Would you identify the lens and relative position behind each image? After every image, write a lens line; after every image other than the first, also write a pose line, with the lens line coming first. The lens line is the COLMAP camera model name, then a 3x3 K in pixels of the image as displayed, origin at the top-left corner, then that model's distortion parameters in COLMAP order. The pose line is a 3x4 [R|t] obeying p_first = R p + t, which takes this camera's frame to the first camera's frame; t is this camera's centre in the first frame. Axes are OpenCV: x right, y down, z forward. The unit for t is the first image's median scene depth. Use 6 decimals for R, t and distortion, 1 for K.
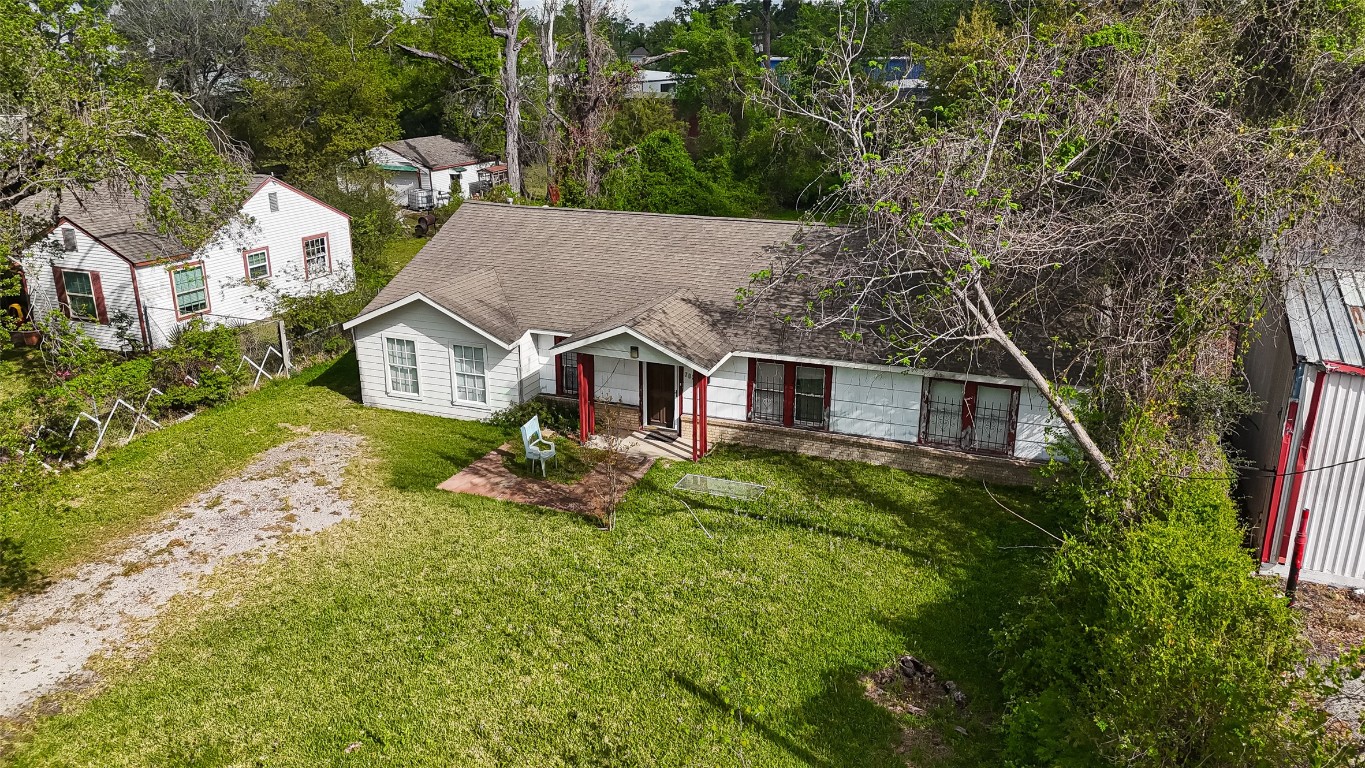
lens RADIAL K [[1010.8, 0, 679.4], [0, 1010.8, 381.6], [0, 0, 1]] dist [0.052775, -0.036537]
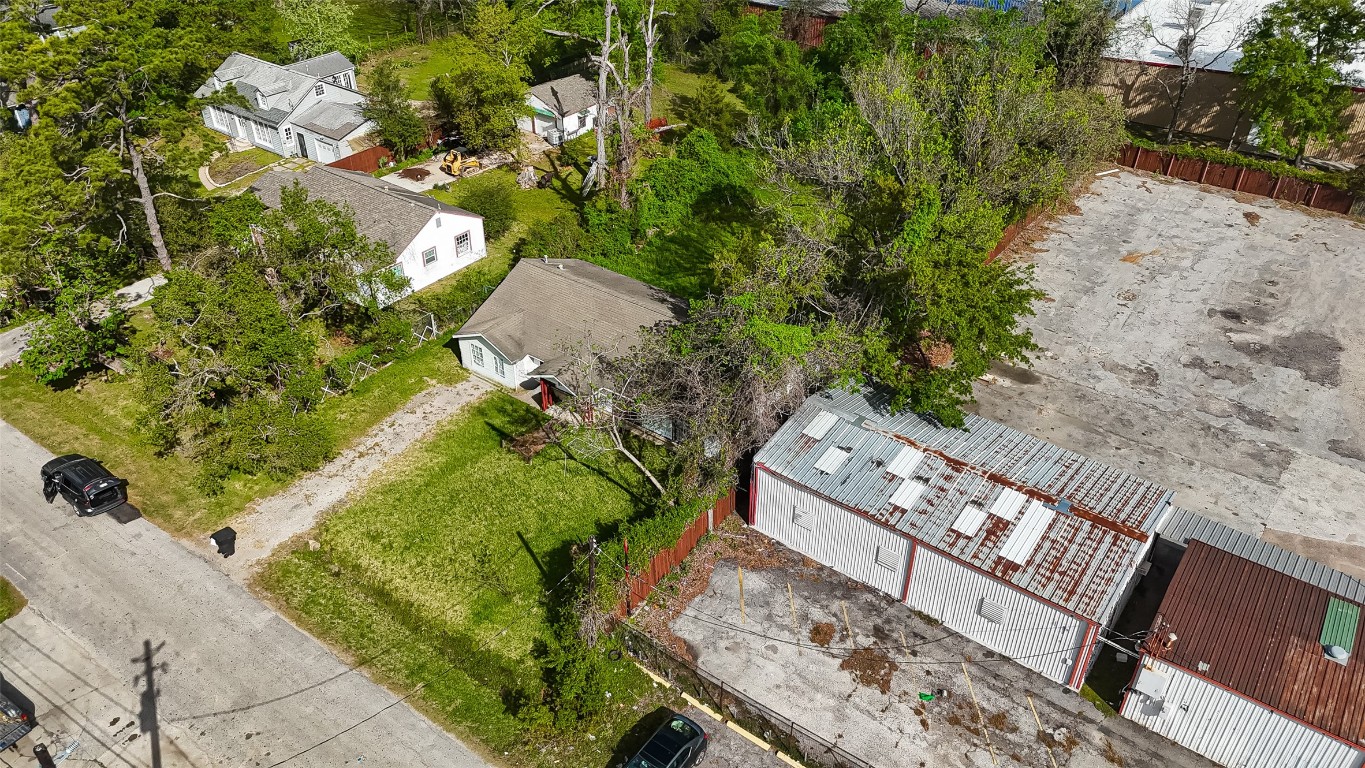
lens RADIAL K [[1007.1, 0, 679.7], [0, 1007.1, 382.0], [0, 0, 1]] dist [0.068329, -0.050386]
pose [[0.969243, 0.143842, -0.199692, 0.640931], [-0.082548, 0.954420, 0.286824, -0.673712], [0.231848, -0.261518, 0.936939, -1.030702]]
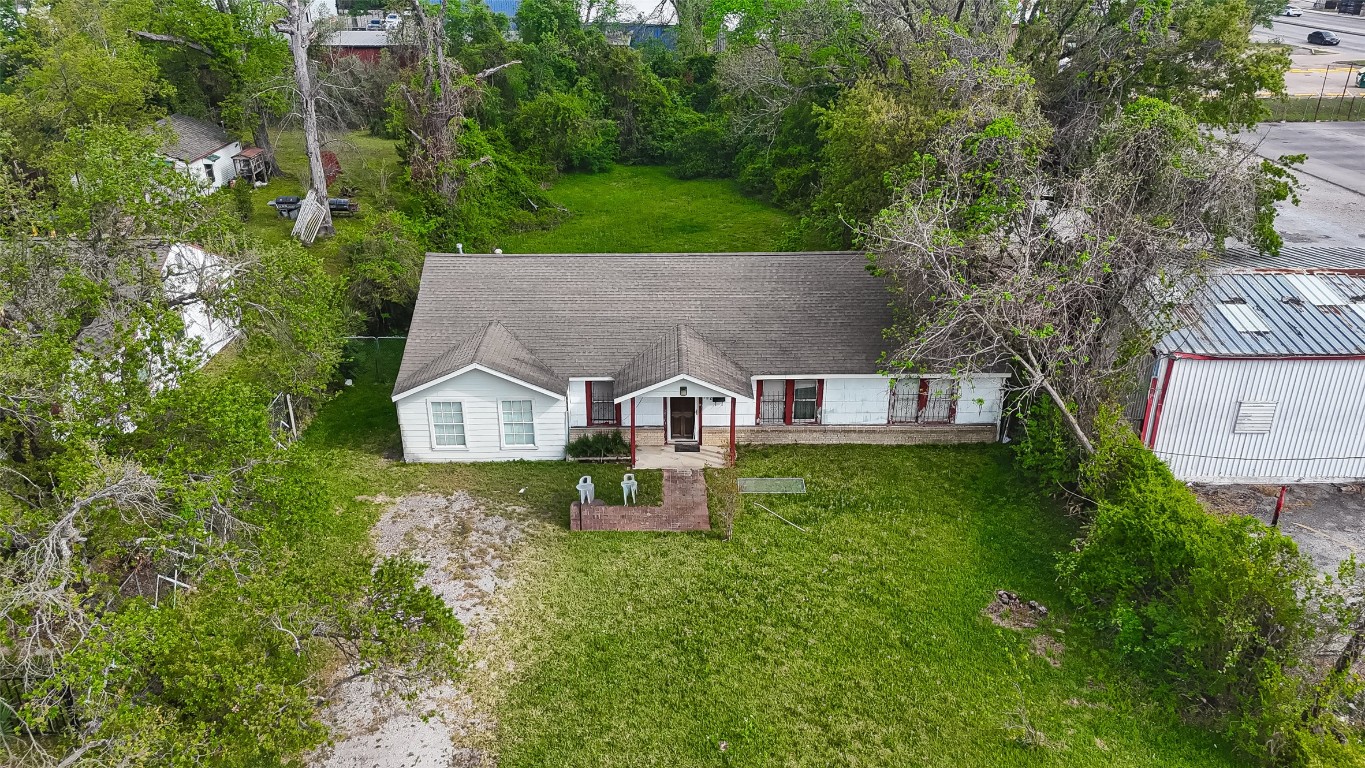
lens RADIAL K [[1007.1, 0, 679.7], [0, 1007.1, 382.0], [0, 0, 1]] dist [0.068329, -0.050386]
pose [[0.923901, -0.159248, 0.347919, -0.452809], [0.120232, 0.984046, 0.131137, -0.192508], [-0.363252, -0.079327, 0.928308, -0.145446]]
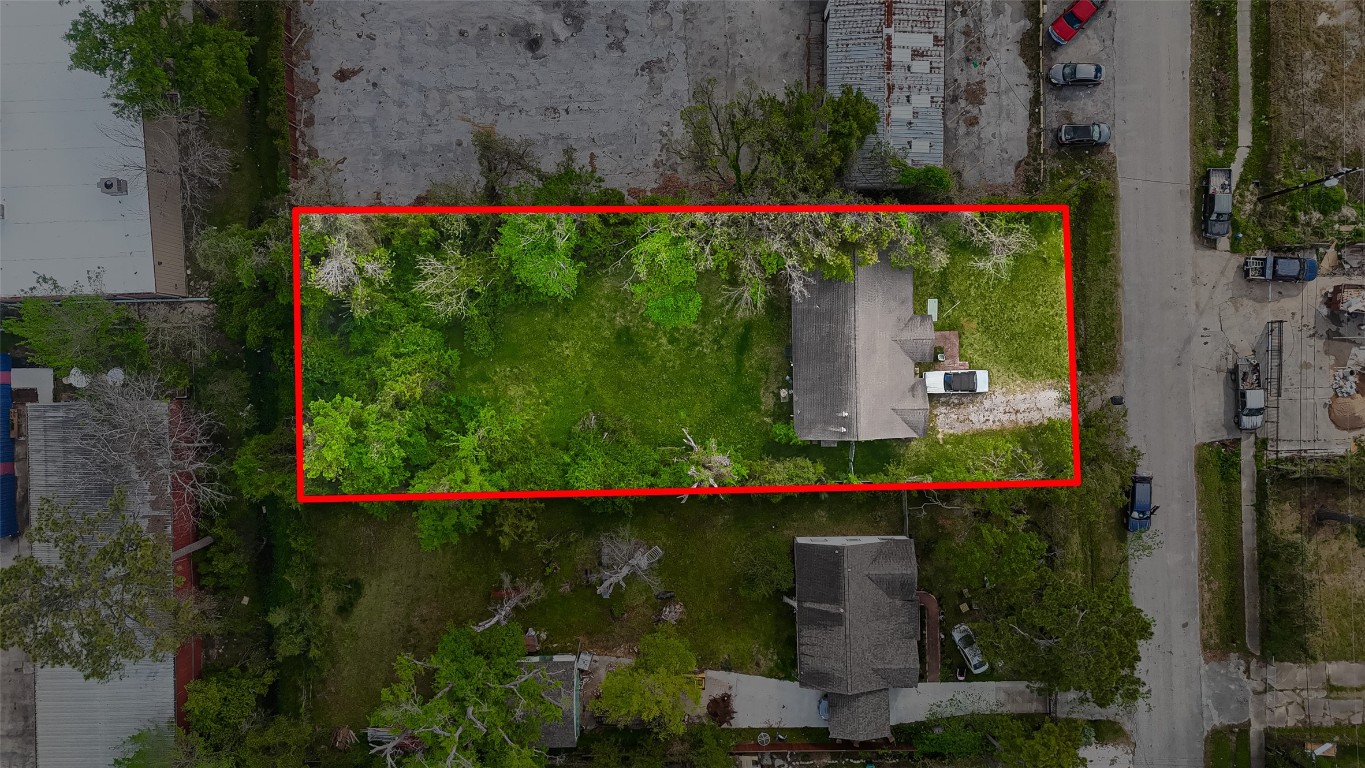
lens RADIAL K [[1007.1, 0, 679.7], [0, 1007.1, 382.0], [0, 0, 1]] dist [0.068329, -0.050386]
pose [[-0.395733, -0.918363, -0.002344, 0.165107], [0.301059, -0.132140, 0.944406, -3.601634], [-0.867617, 0.373027, 0.328774, 0.591431]]
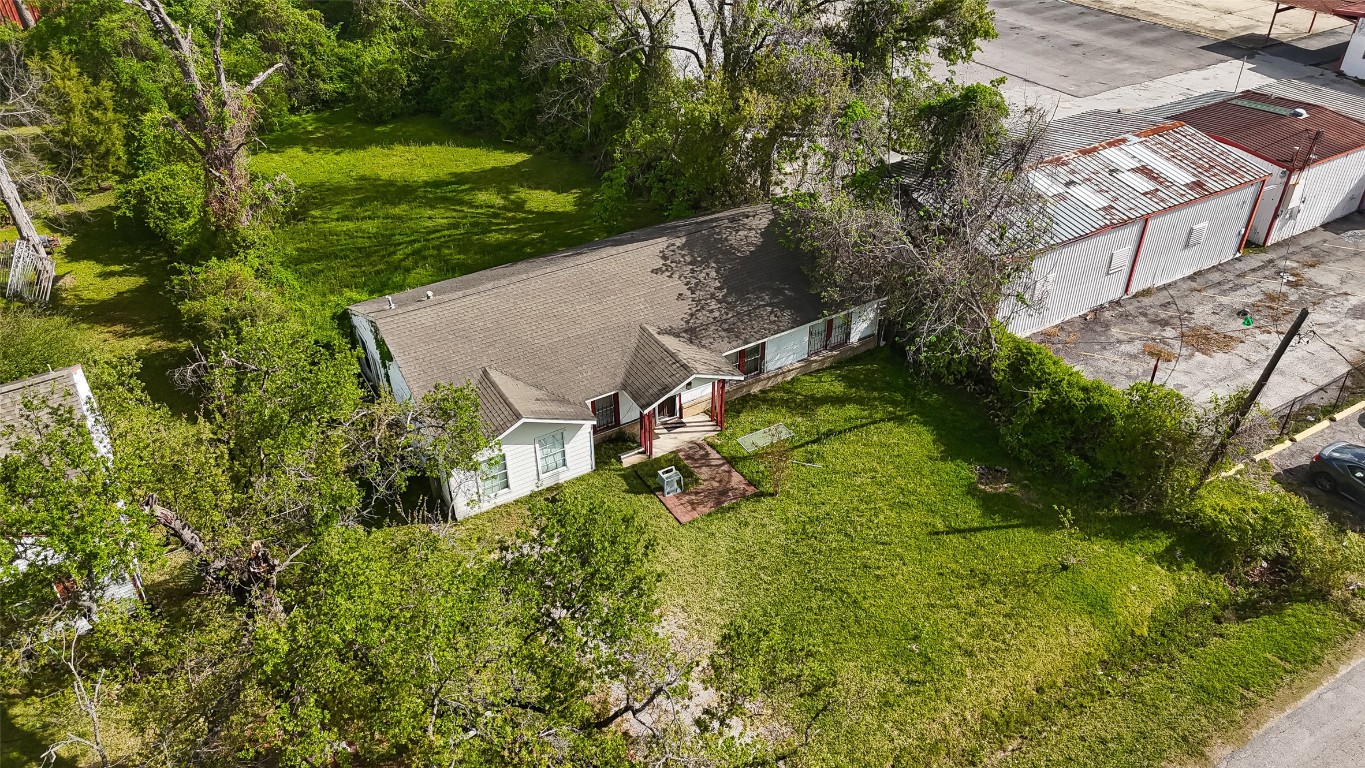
lens RADIAL K [[1007.1, 0, 679.7], [0, 1007.1, 382.0], [0, 0, 1]] dist [0.068329, -0.050386]
pose [[0.602910, -0.456854, 0.654052, -0.953572], [0.258532, 0.887451, 0.381566, -0.564247], [-0.754759, -0.060956, 0.653164, 0.045962]]
